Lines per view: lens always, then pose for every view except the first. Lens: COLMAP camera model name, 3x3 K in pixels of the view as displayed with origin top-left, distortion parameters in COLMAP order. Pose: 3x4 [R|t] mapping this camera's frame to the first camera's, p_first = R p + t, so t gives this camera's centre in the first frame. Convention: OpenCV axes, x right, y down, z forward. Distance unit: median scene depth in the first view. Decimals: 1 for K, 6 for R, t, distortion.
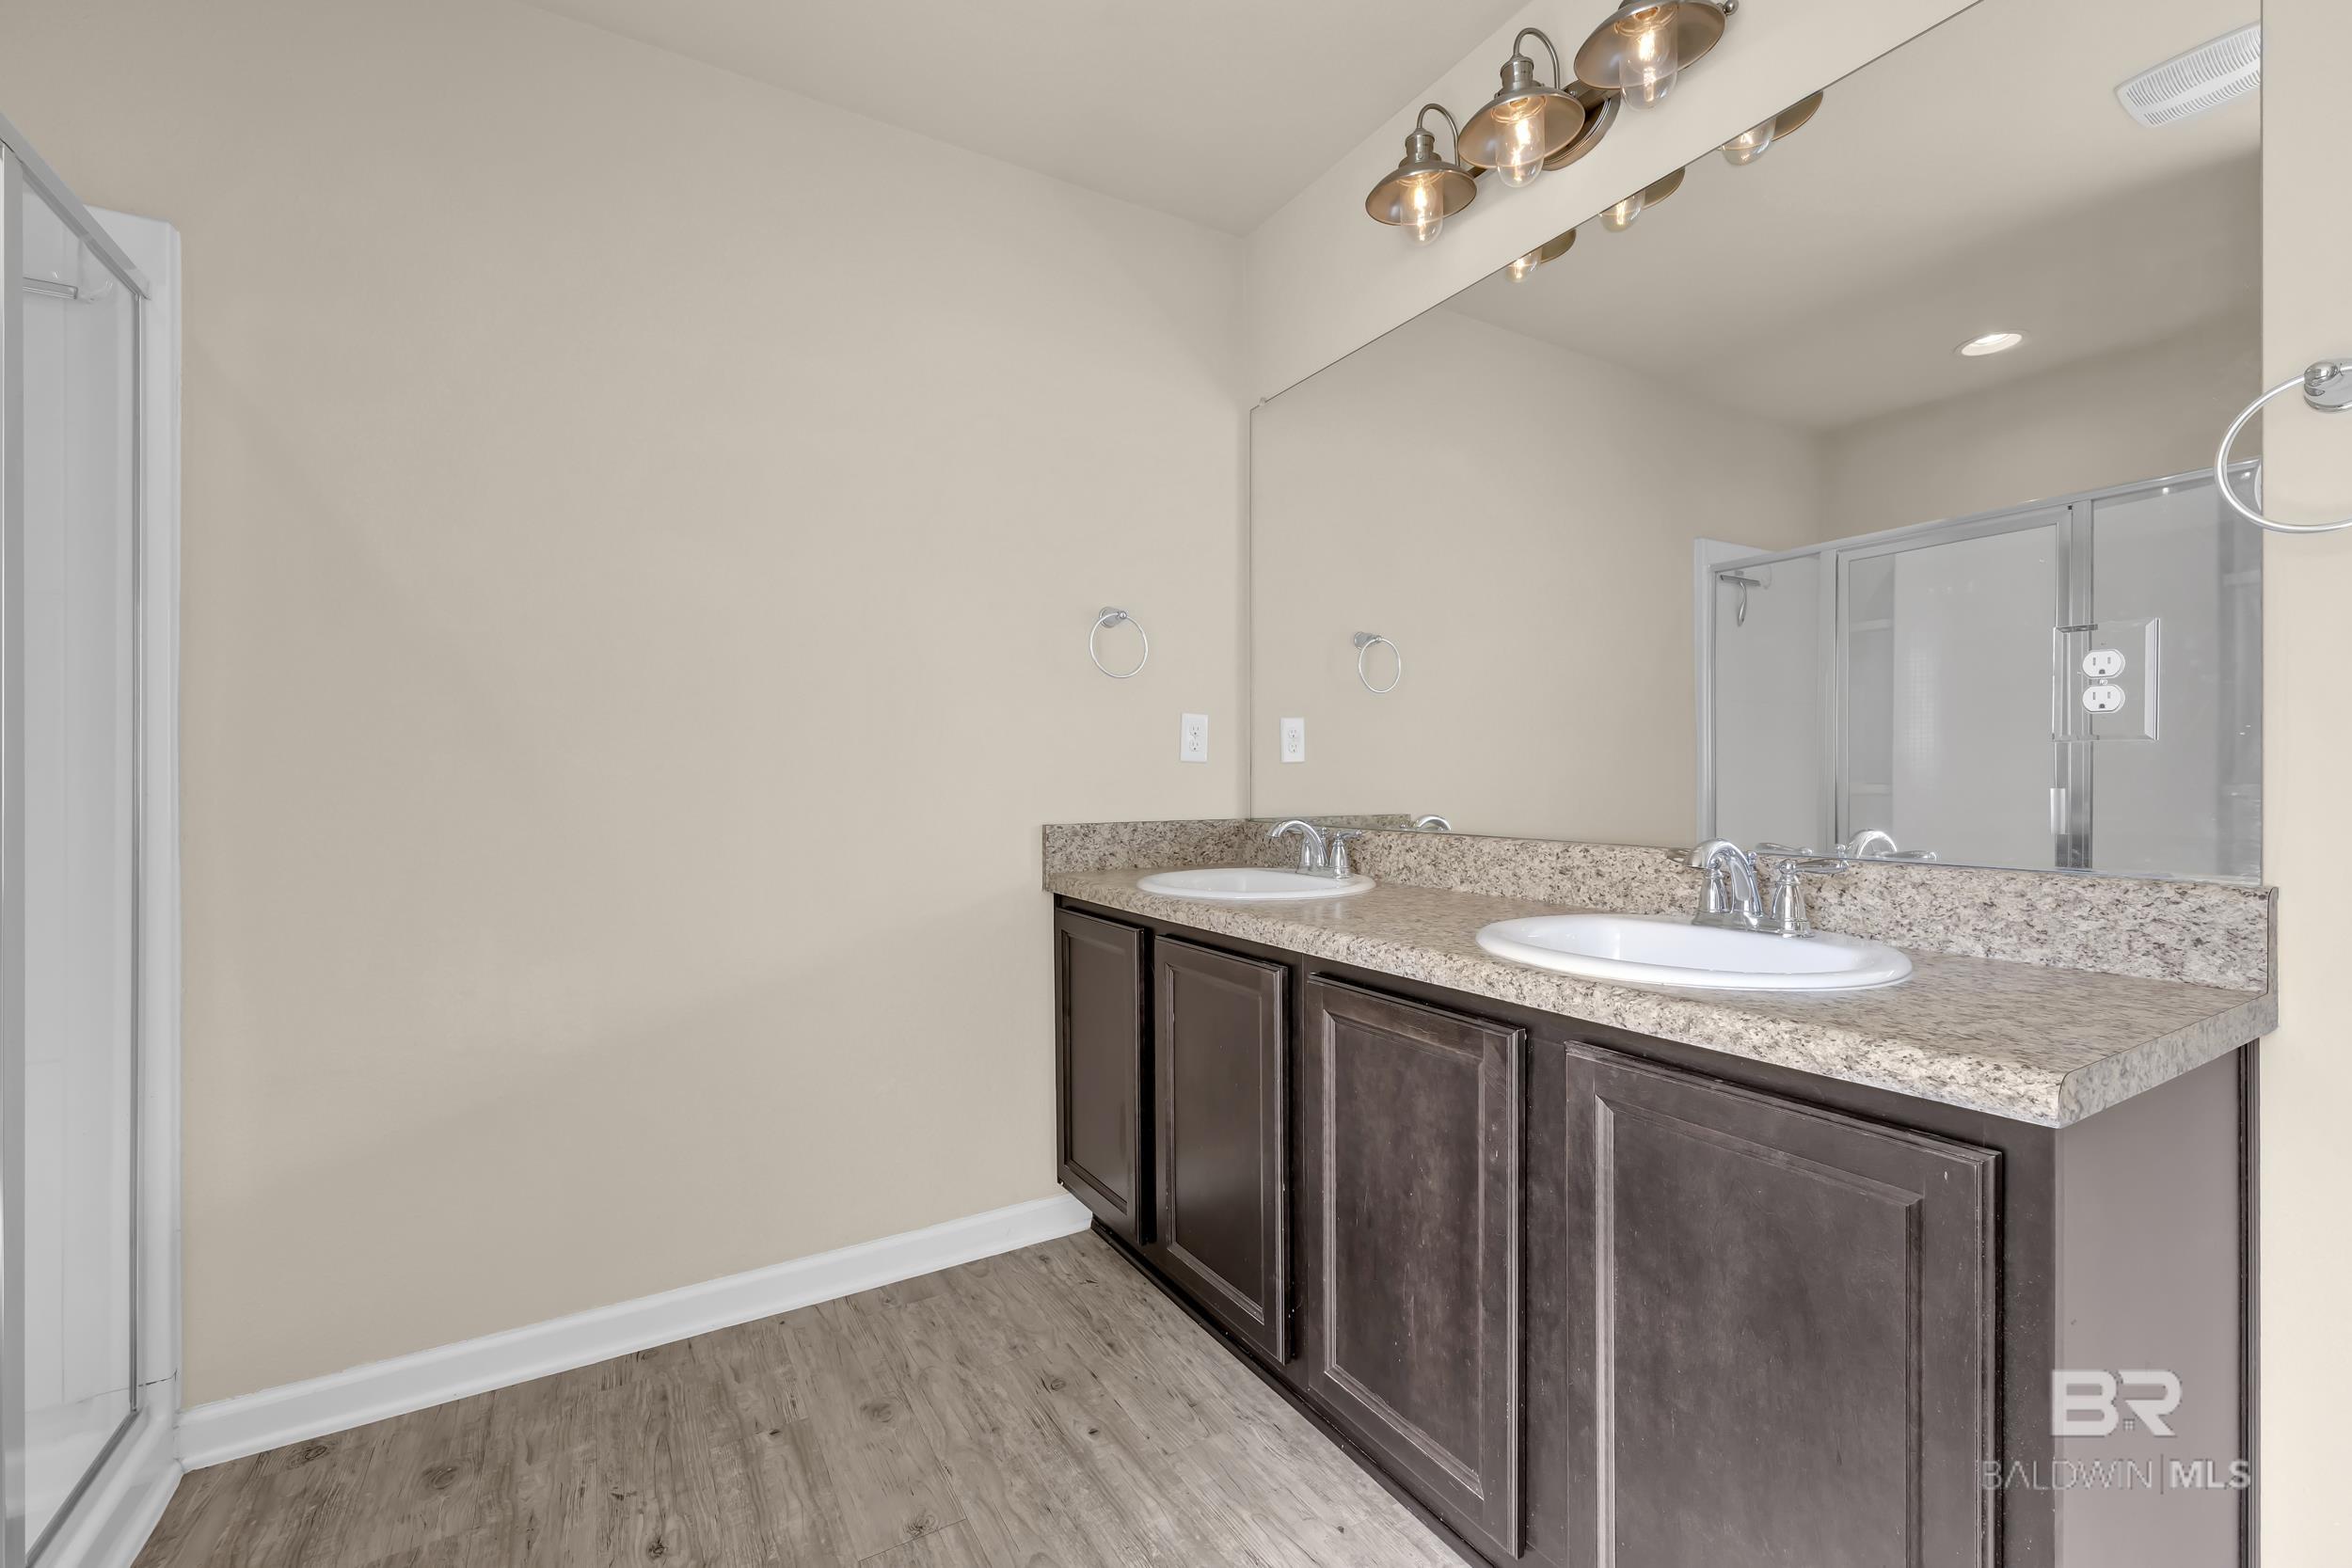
lens RADIAL K [[961.2, 0, 1192.2], [0, 961.2, 786.8], [0, 0, 1]] dist [-0.001561, 0.000015]
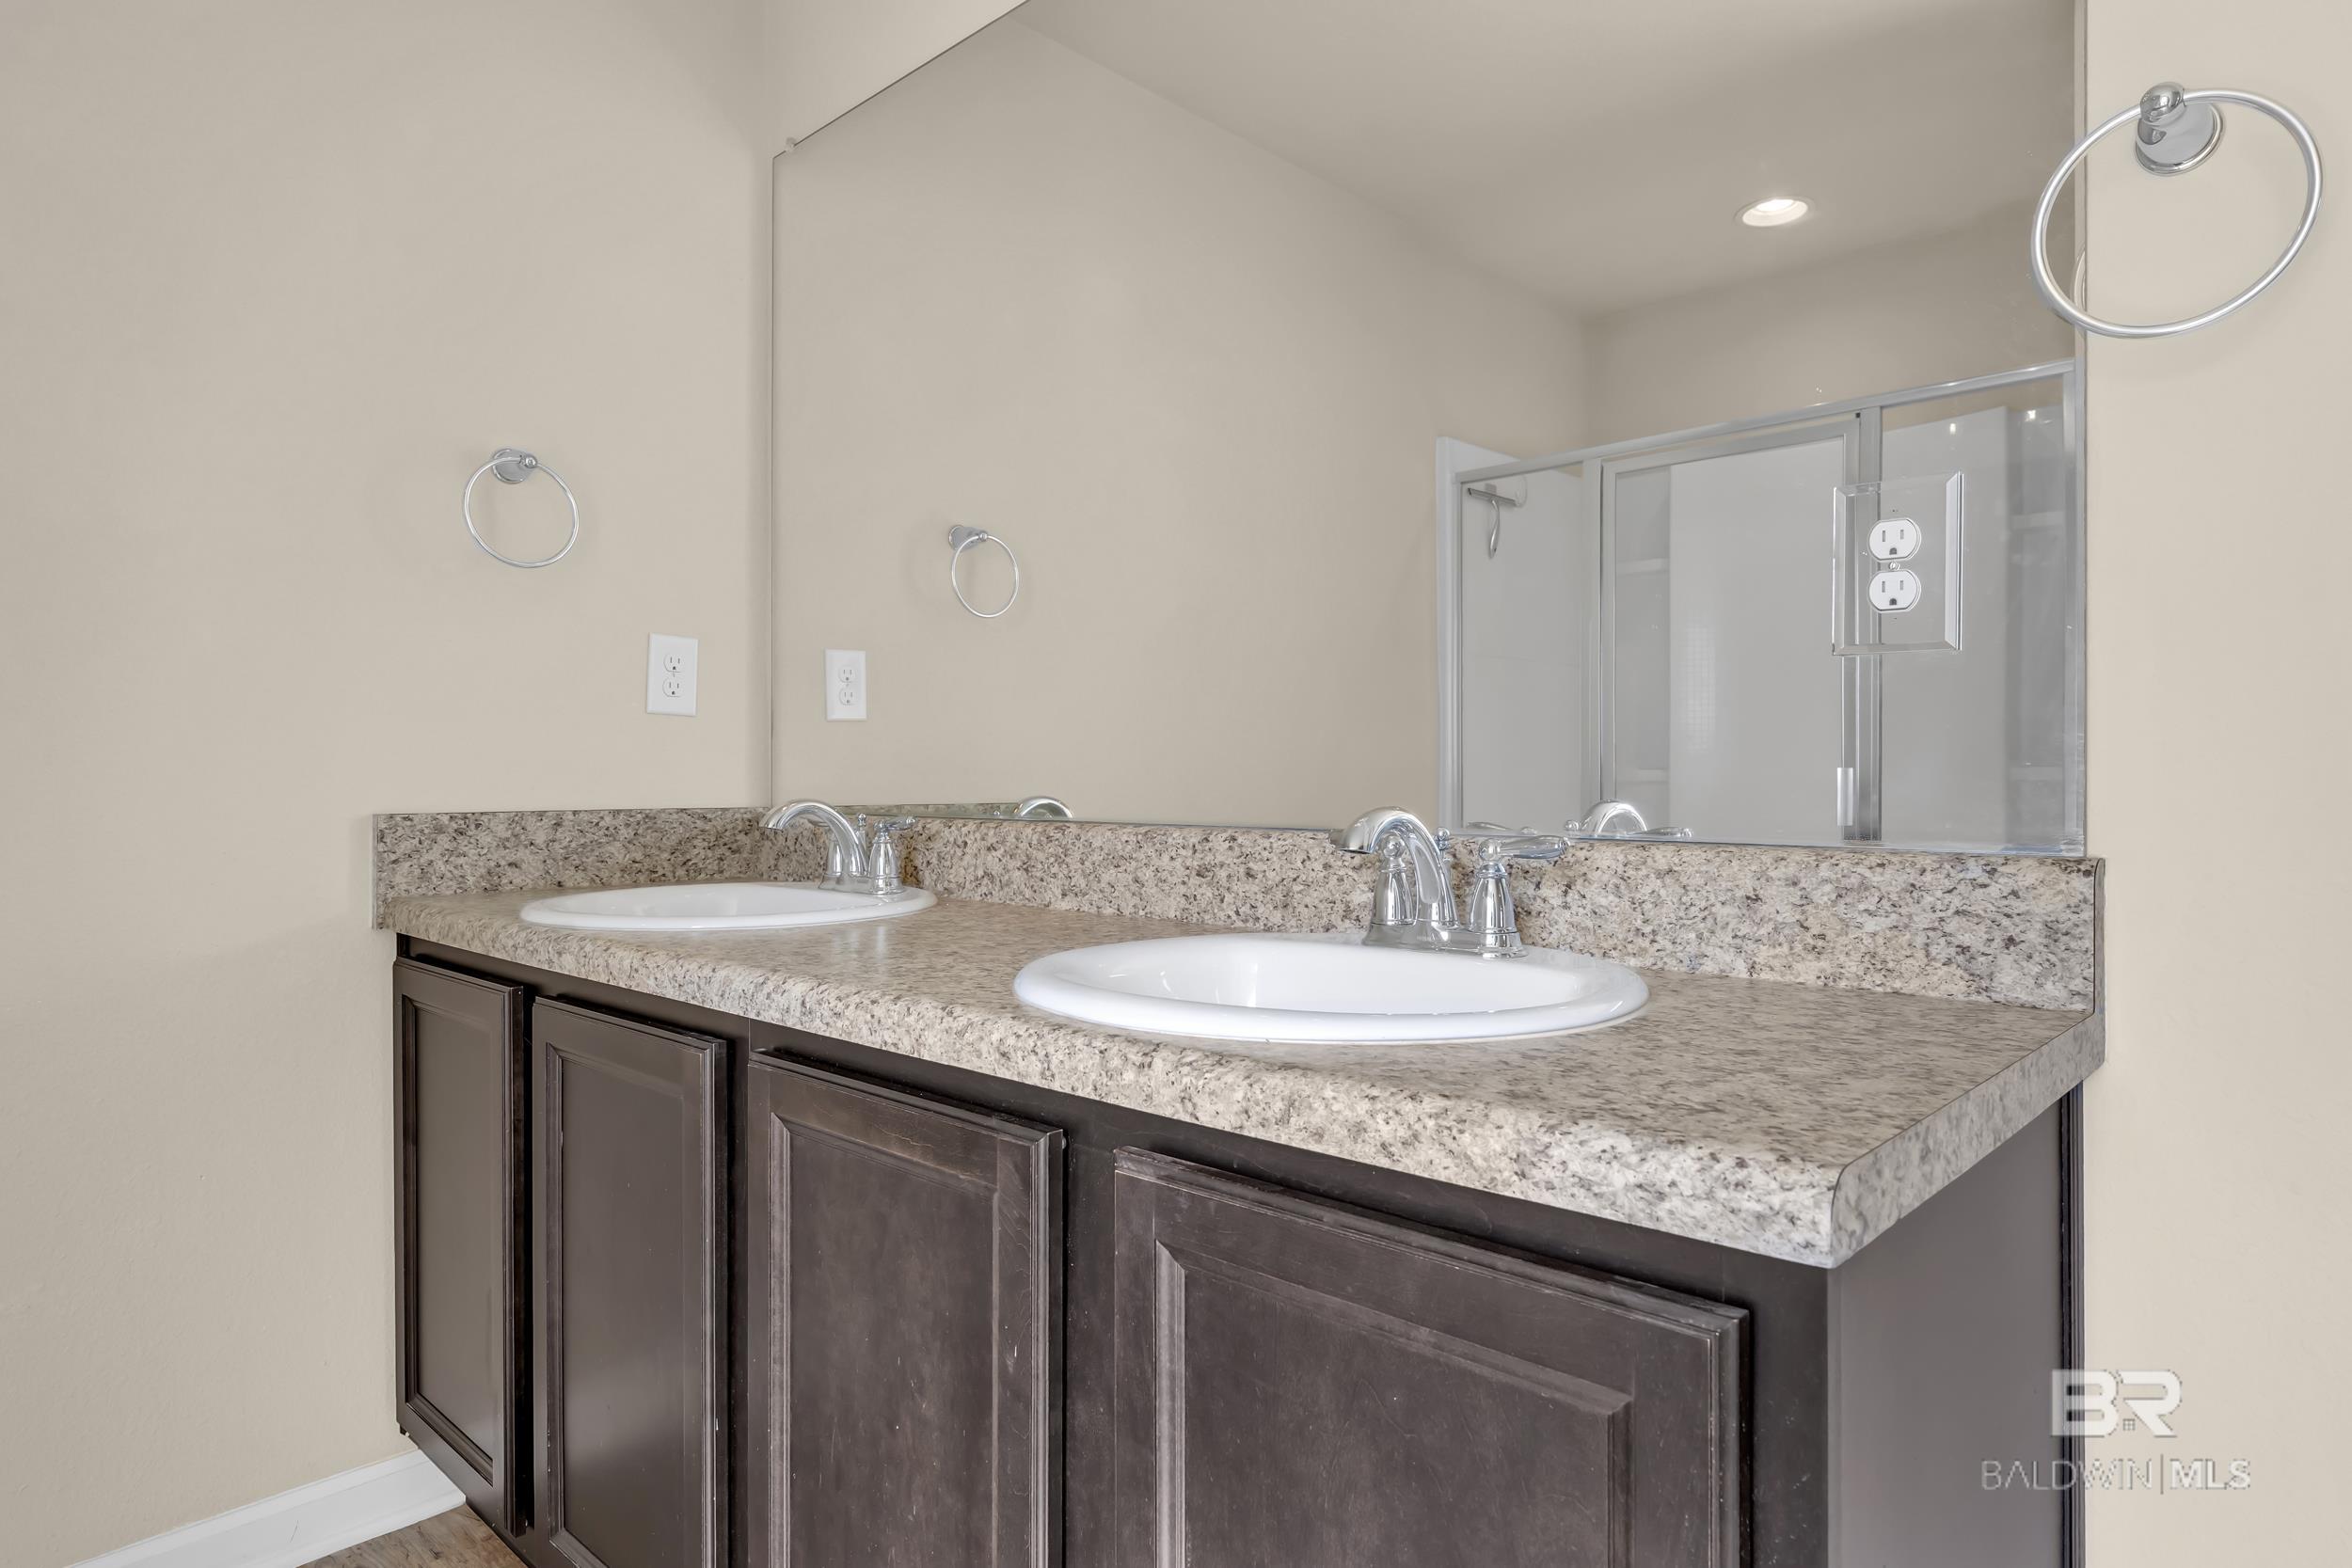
lens RADIAL K [[1345.6, 0, 1156.7], [0, 1345.6, 781.3], [0, 0, 1]] dist [0.004813, -0.000873]
pose [[0.966370, 0.001605, 0.257152, 0.153244], [-0.000984, 0.999996, -0.002544, 0.036054], [-0.257156, 0.002205, 0.966367, 0.163404]]
